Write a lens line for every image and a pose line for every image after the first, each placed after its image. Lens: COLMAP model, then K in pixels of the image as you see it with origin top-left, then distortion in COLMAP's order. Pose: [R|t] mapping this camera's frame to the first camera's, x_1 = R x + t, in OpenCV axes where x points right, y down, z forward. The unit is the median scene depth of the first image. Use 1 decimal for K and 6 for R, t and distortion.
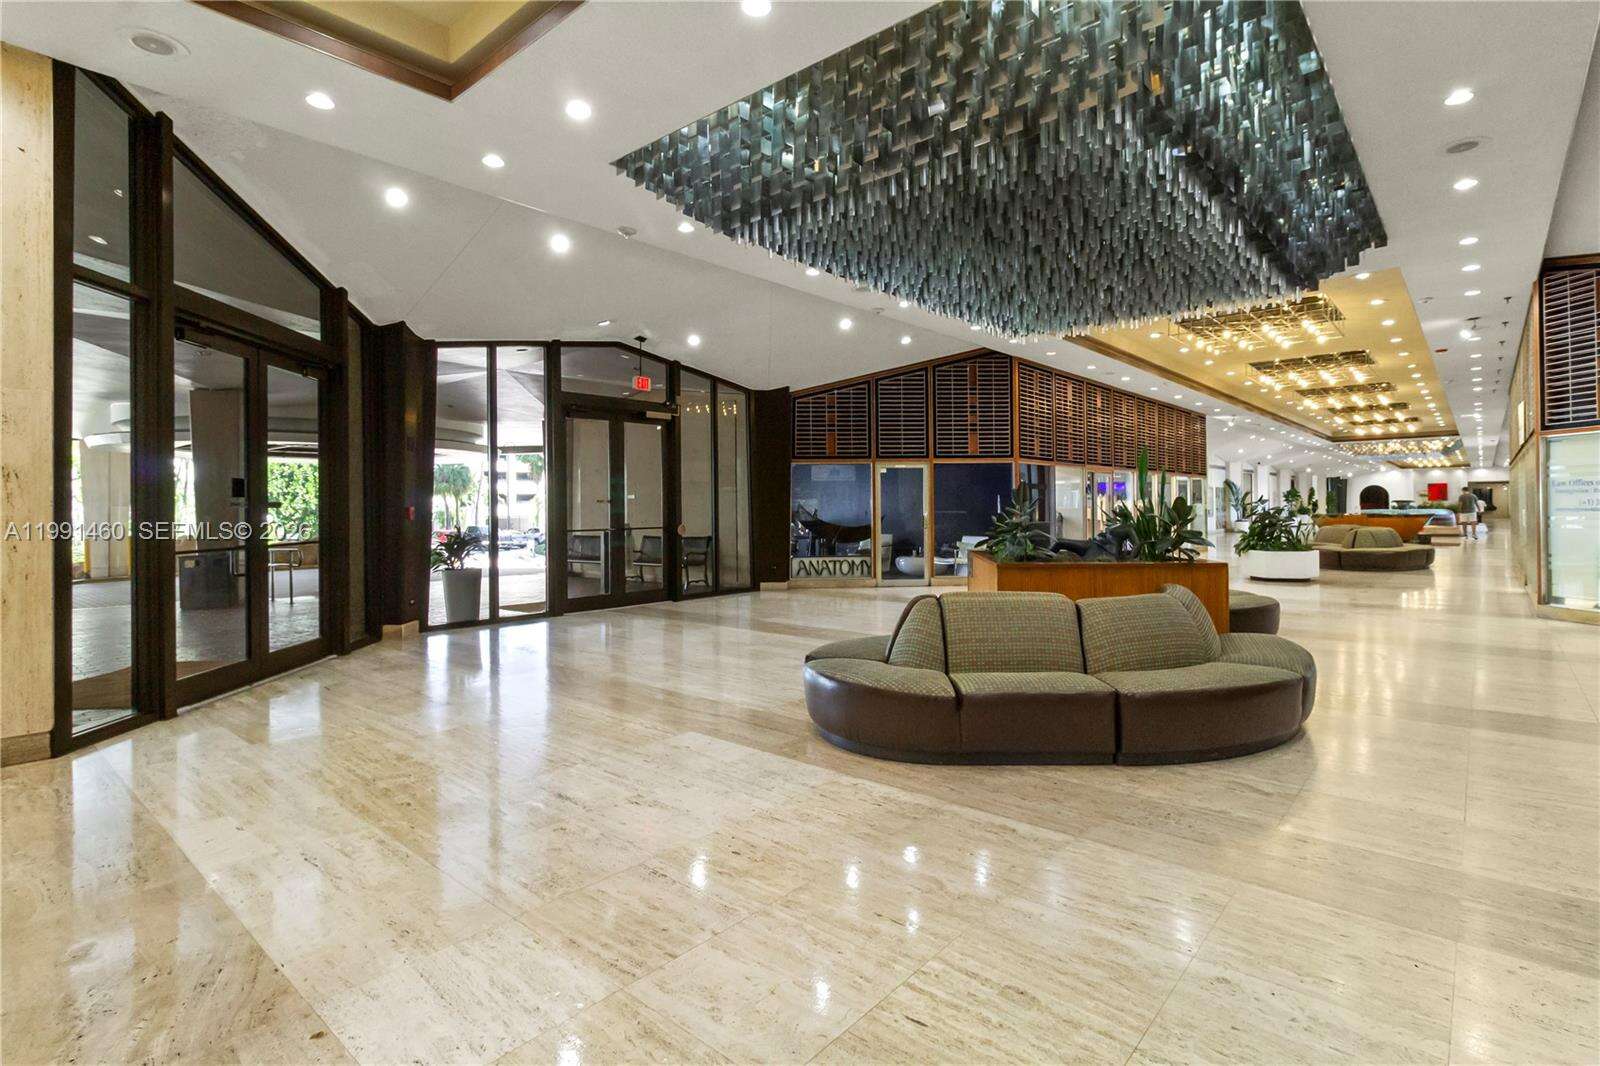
lens RADIAL K [[784.4, 0, 814.0], [0, 784.4, 504.6], [0, 0, 1]] dist [-0.002436, 0.000083]
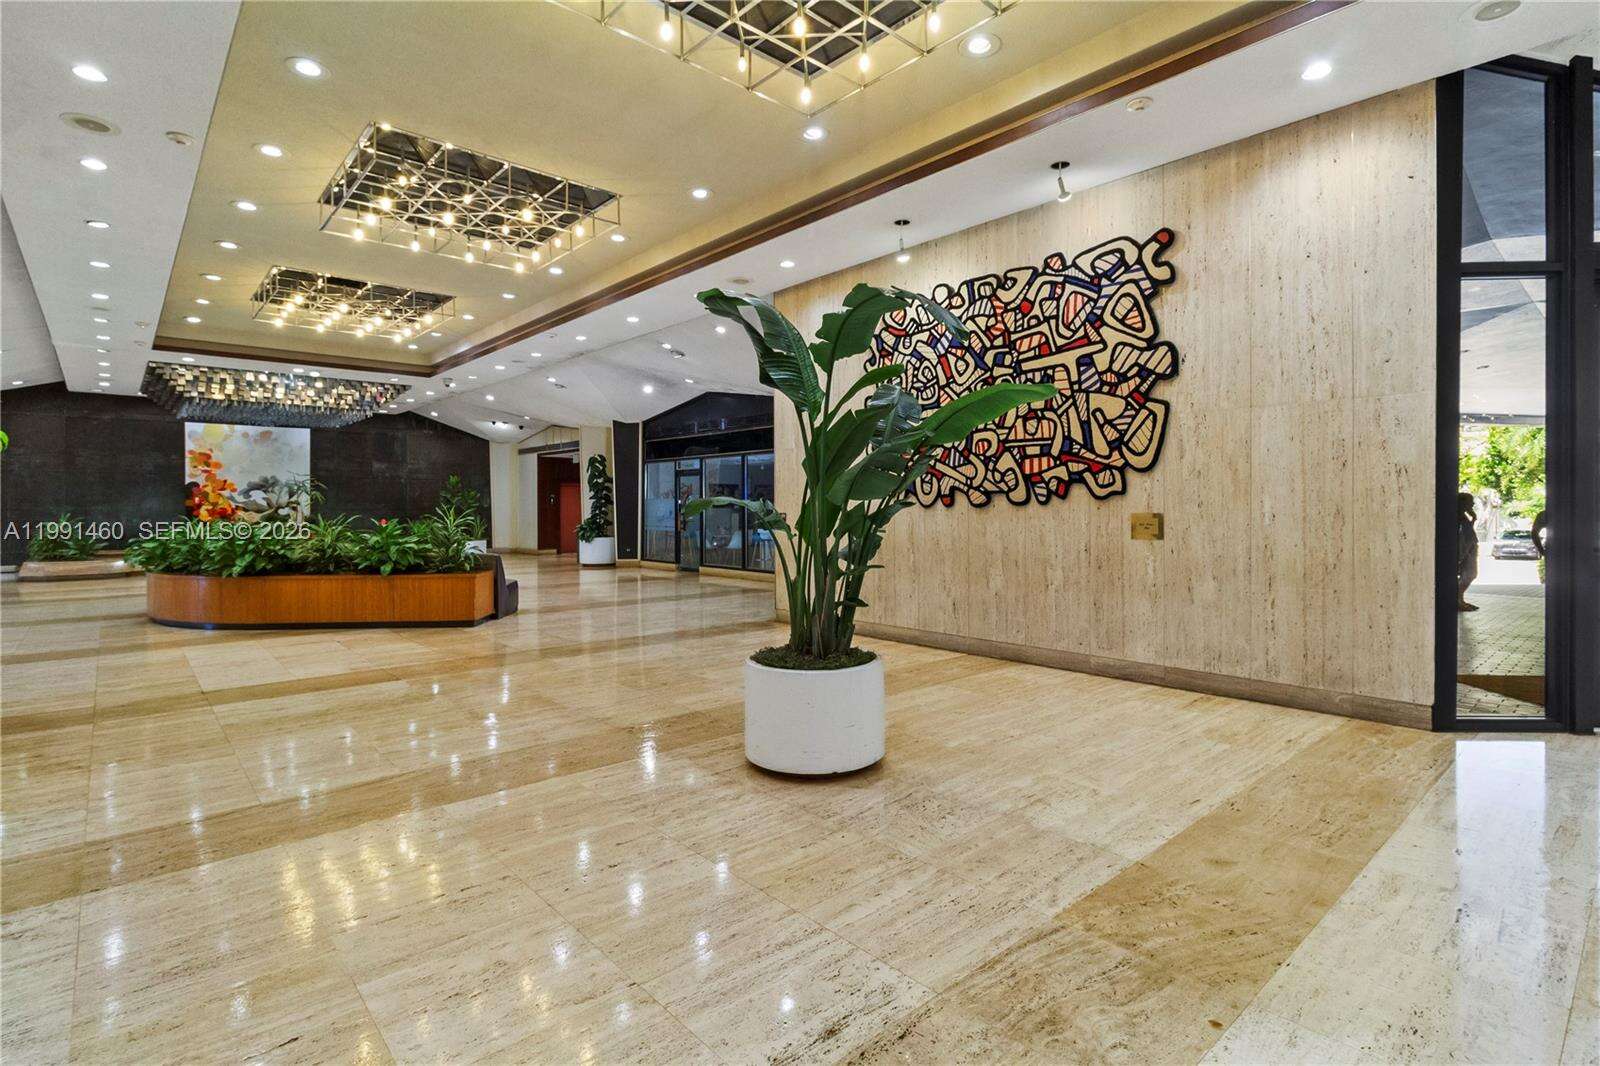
lens RADIAL K [[784.4, 0, 814.5], [0, 784.4, 509.3], [0, 0, 1]] dist [-0.002436, 0.000083]
pose [[-0.121059, 0.011191, -0.992582, 0.193849], [0.007839, 0.999916, 0.010318, 0.000300], [0.992614, -0.006532, -0.121136, 0.281433]]
